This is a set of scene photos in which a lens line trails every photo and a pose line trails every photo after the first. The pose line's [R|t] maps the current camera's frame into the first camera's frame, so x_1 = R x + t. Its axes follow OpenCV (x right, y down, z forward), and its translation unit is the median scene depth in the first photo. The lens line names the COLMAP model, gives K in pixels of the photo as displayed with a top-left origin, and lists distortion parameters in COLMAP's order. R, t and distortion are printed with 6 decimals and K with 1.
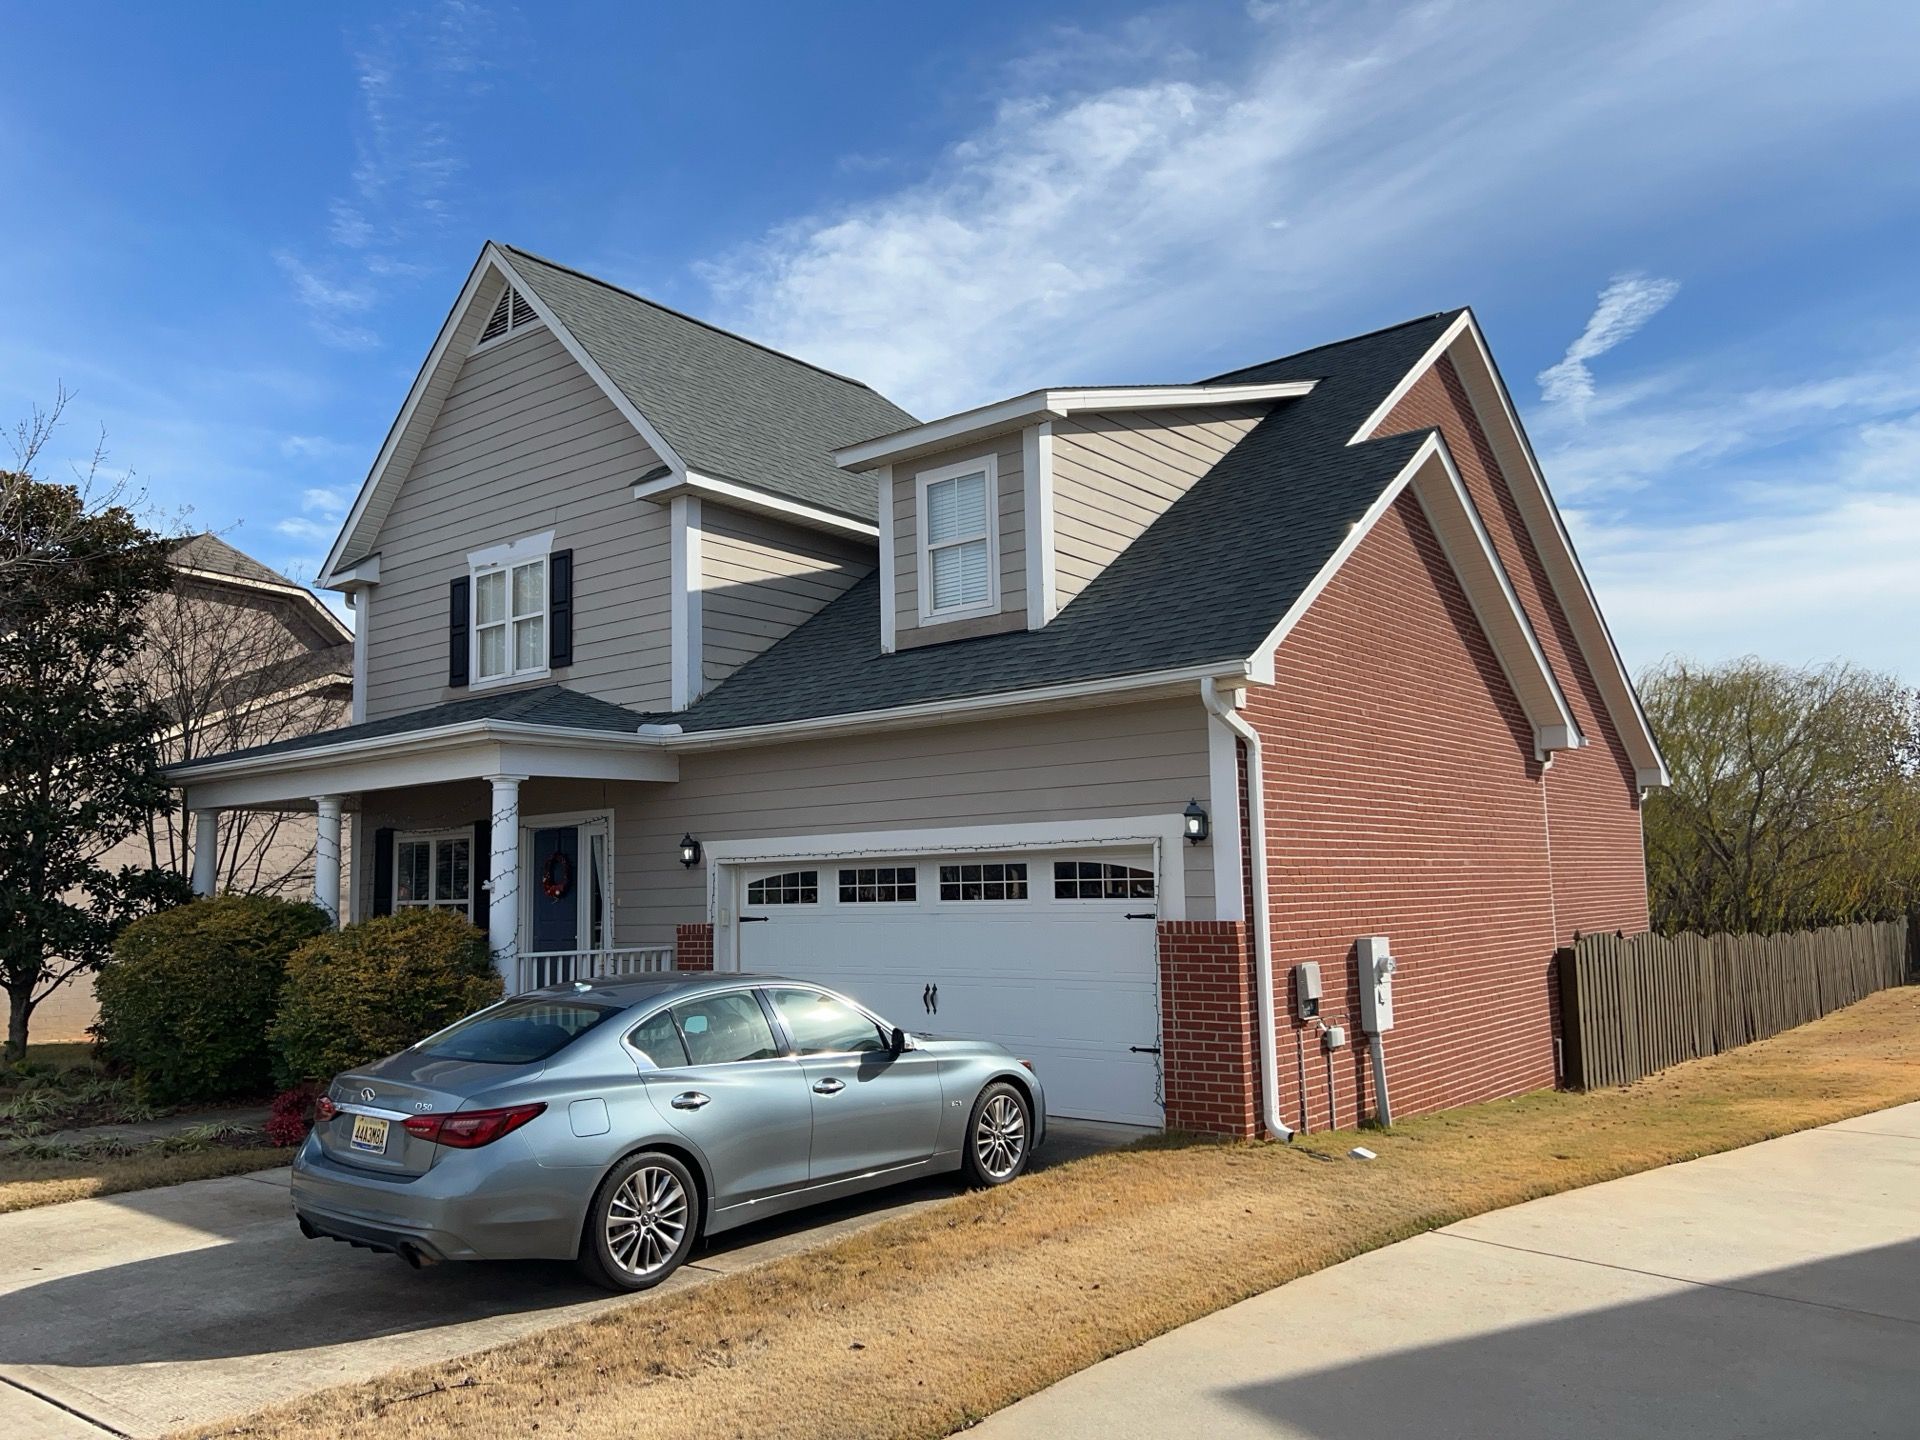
lens RADIAL K [[1435.9, 0, 960.0], [0, 1435.9, 720.0], [0, 0, 1]] dist [0.186995, -0.382688]
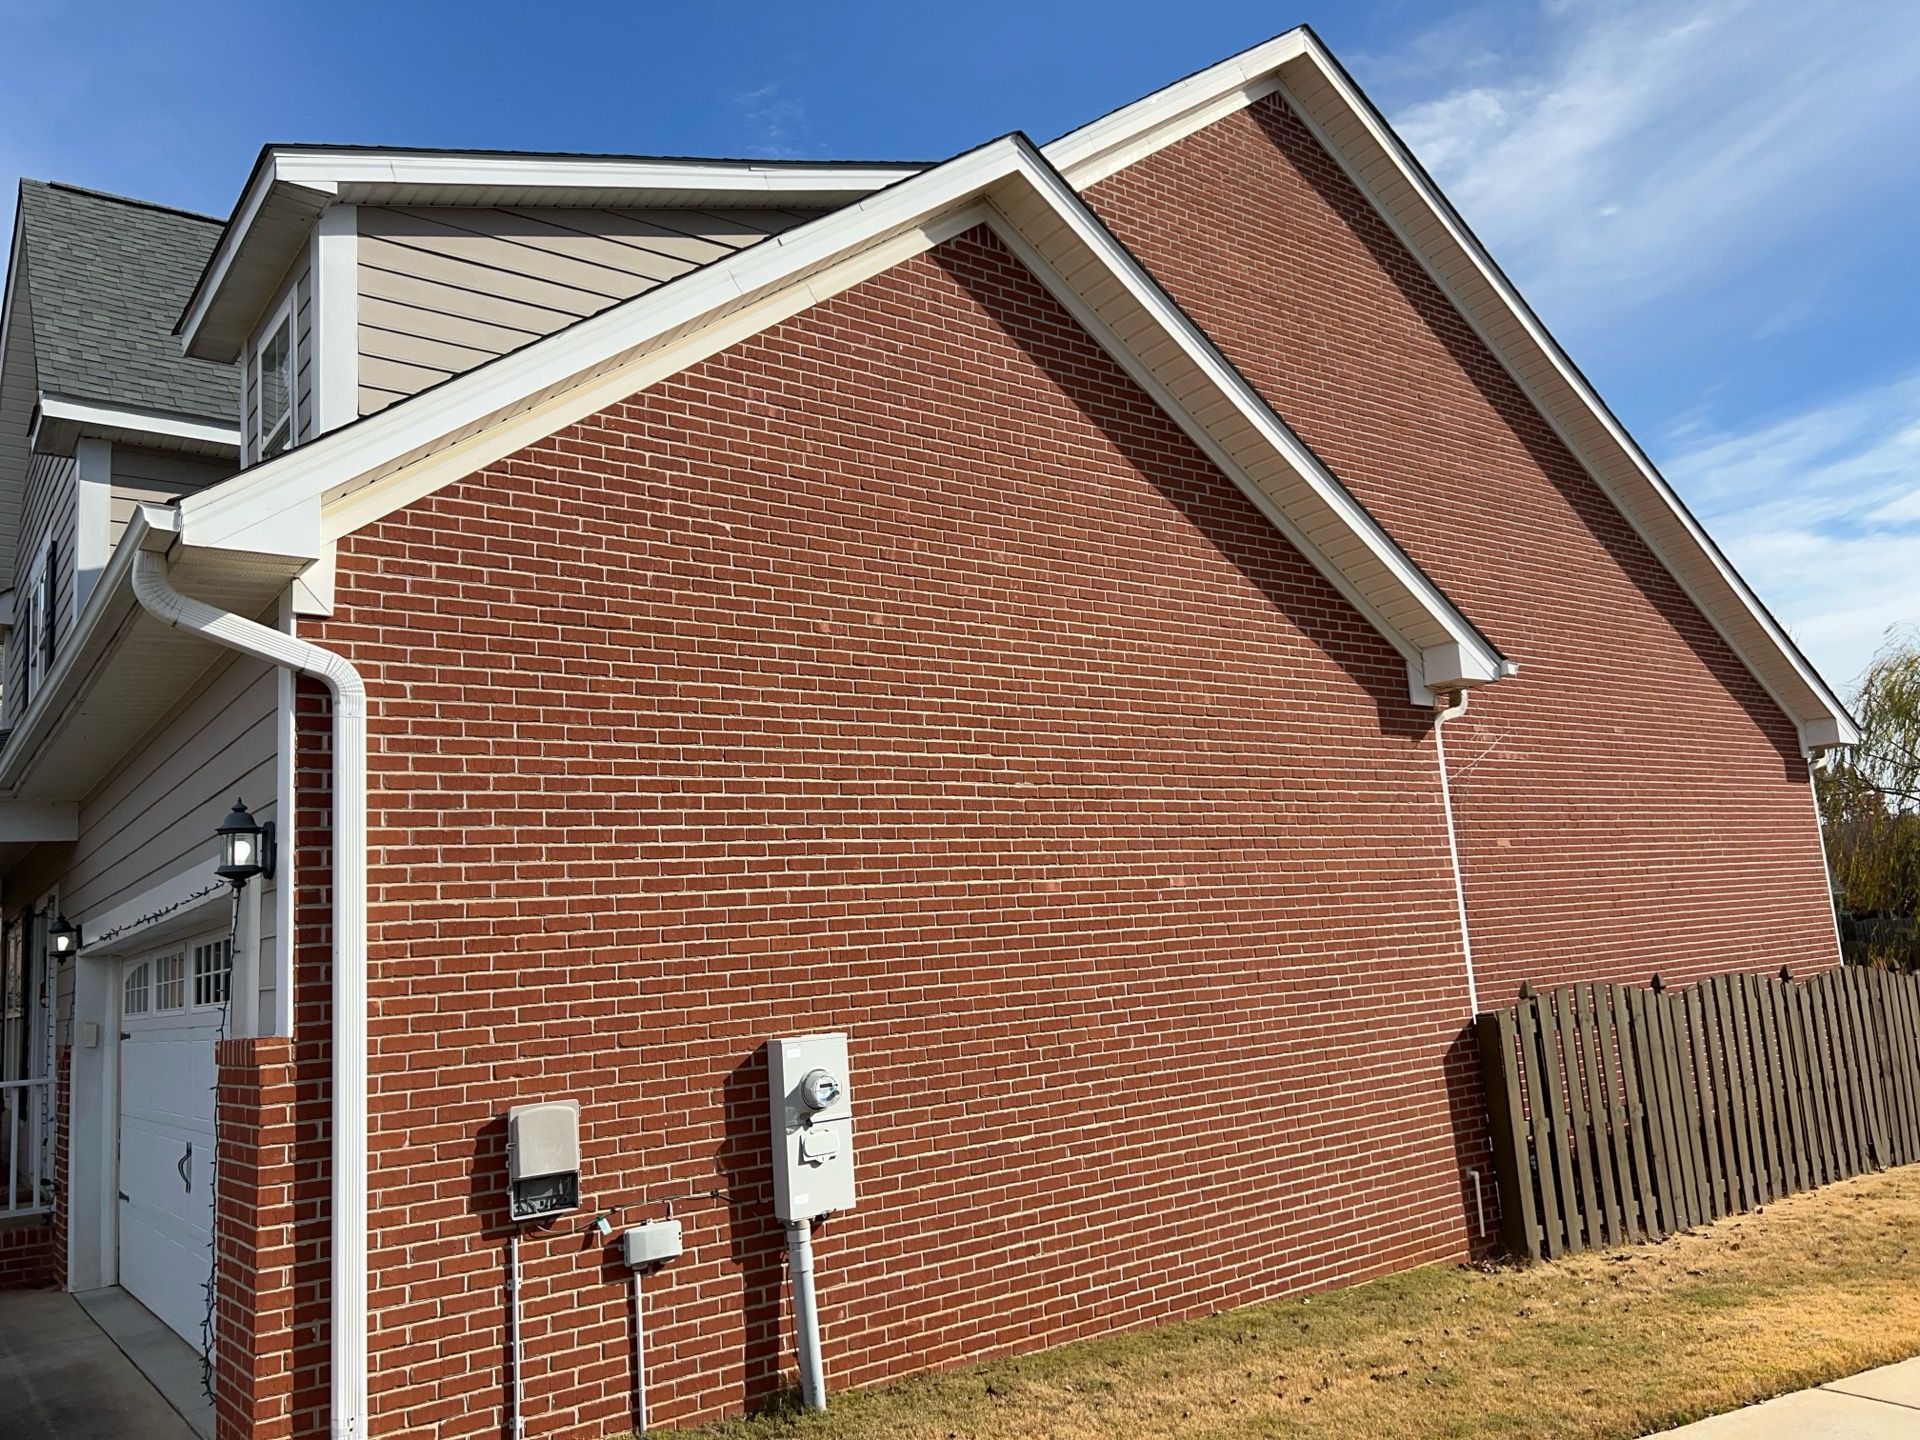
lens RADIAL K [[1441.7, 0, 960.0], [0, 1441.7, 720.0], [0, 0, 1]] dist [0.044434, -0.058577]
pose [[0.968451, -0.089446, -0.232600, 0.378500], [0.079966, 0.995548, -0.049890, 0.052443], [0.236027, 0.029716, 0.971292, 0.401640]]
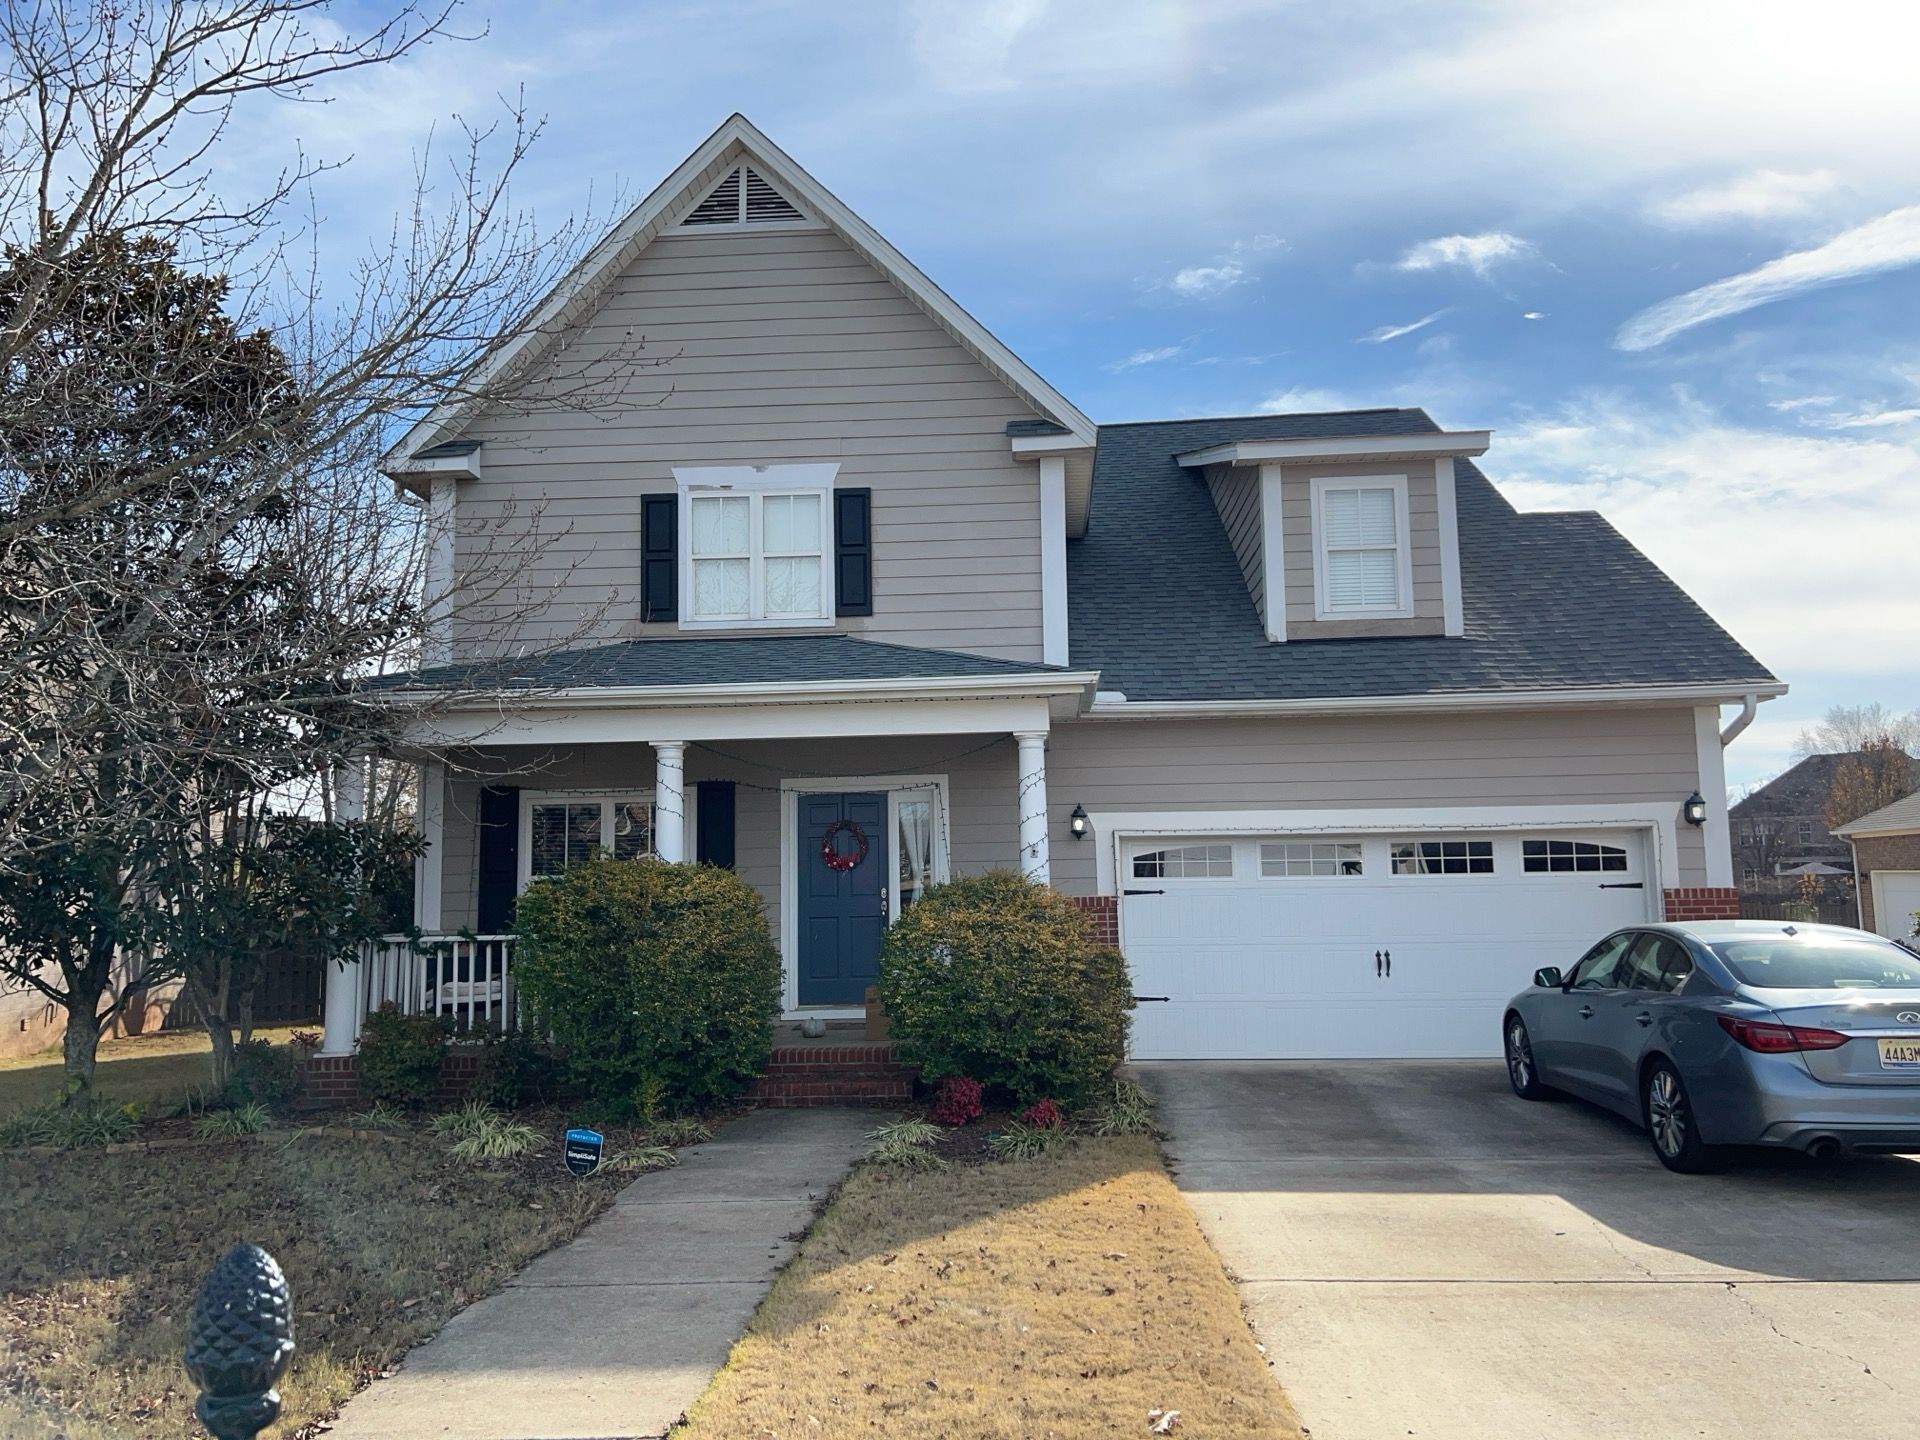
lens RADIAL K [[1435.9, 0, 960.0], [0, 1435.9, 720.0], [0, 0, 1]] dist [0.186995, -0.382688]
pose [[0.810152, 0.074534, 0.581462, -0.781436], [-0.067072, 0.997156, -0.034368, 0.057720], [-0.582370, -0.011156, 0.812847, 0.245908]]
